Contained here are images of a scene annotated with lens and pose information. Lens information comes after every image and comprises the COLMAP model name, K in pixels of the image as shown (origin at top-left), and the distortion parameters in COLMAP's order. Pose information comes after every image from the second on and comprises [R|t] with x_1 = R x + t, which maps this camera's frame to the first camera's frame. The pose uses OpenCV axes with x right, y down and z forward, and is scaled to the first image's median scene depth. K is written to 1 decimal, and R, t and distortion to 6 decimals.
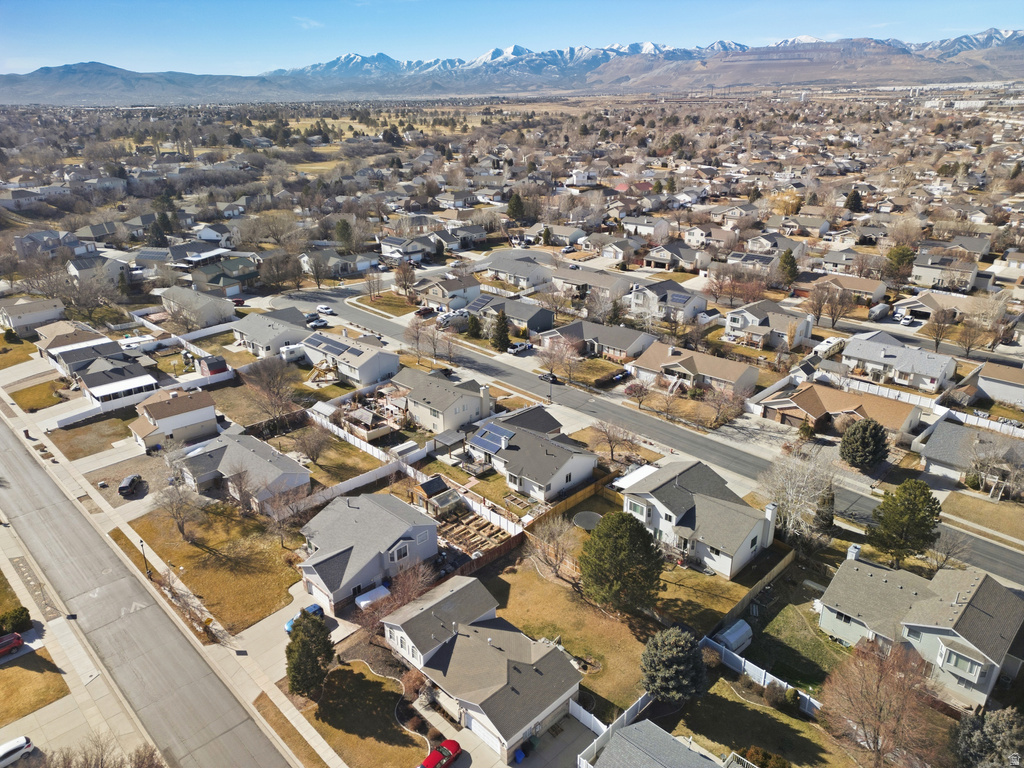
lens RADIAL K [[708.0, 0, 516.2], [0, 708.0, 384.7], [0, 0, 1]] dist [0.088860, -0.087702]
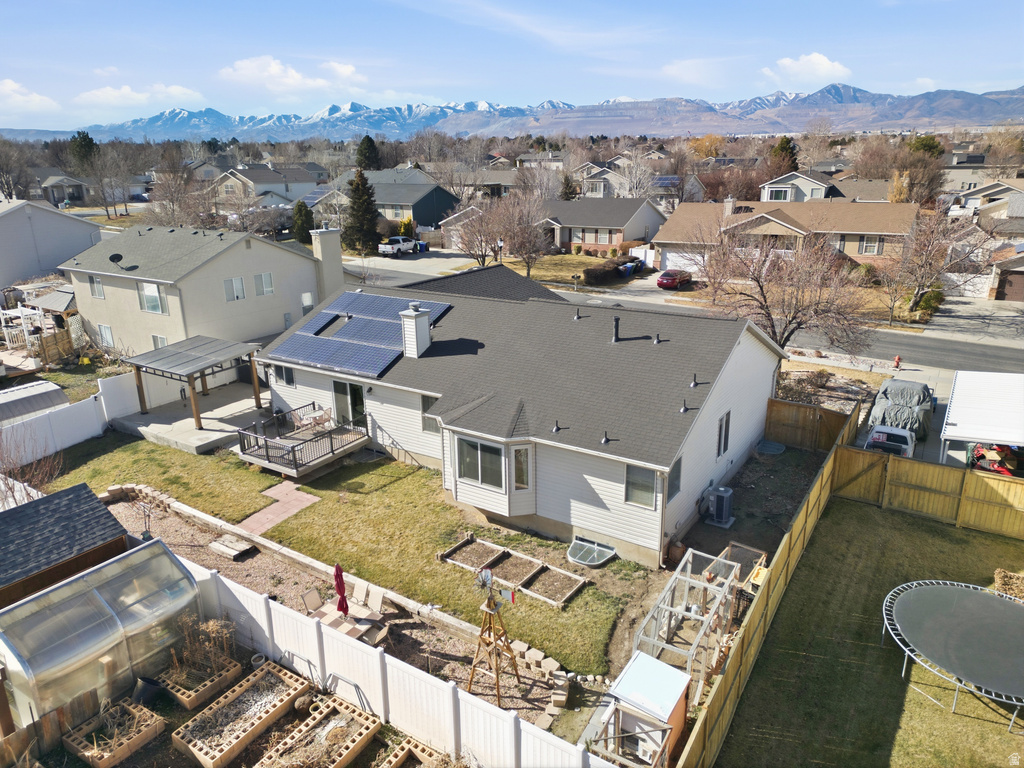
lens RADIAL K [[708.0, 0, 516.2], [0, 708.0, 384.7], [0, 0, 1]] dist [0.088860, -0.087702]
pose [[0.978397, -0.070842, 0.194216, -0.030640], [0.083974, 0.994646, -0.060230, 0.116730], [-0.188910, 0.075238, 0.979108, 0.745485]]
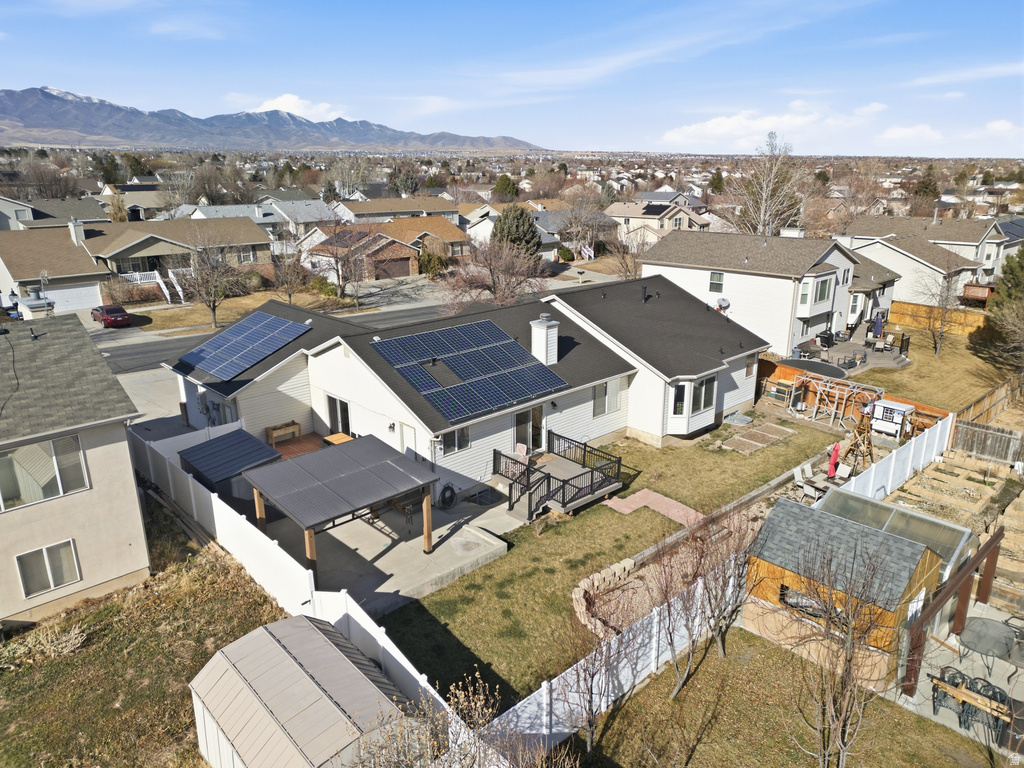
lens RADIAL K [[709.6, 0, 515.4], [0, 709.6, 385.3], [0, 0, 1]] dist [0.078553, -0.068411]
pose [[0.036115, -0.292153, 0.955689, -0.267060], [0.370433, 0.892102, 0.258716, 0.025007], [-0.928157, 0.344675, 0.140441, 0.966624]]
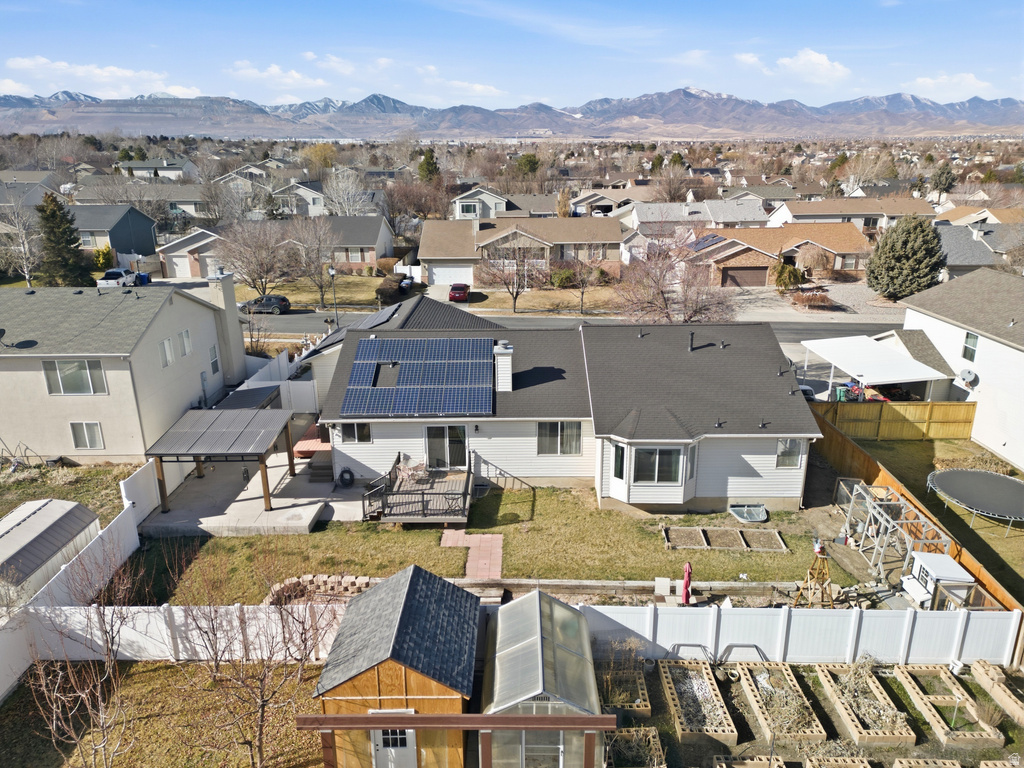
lens RADIAL K [[709.6, 0, 515.4], [0, 709.6, 385.3], [0, 0, 1]] dist [0.078553, -0.068411]
pose [[0.713880, -0.214593, 0.666577, -0.188219], [0.260254, 0.965012, 0.031946, 0.080487], [-0.650110, 0.150674, 0.744751, 0.791021]]
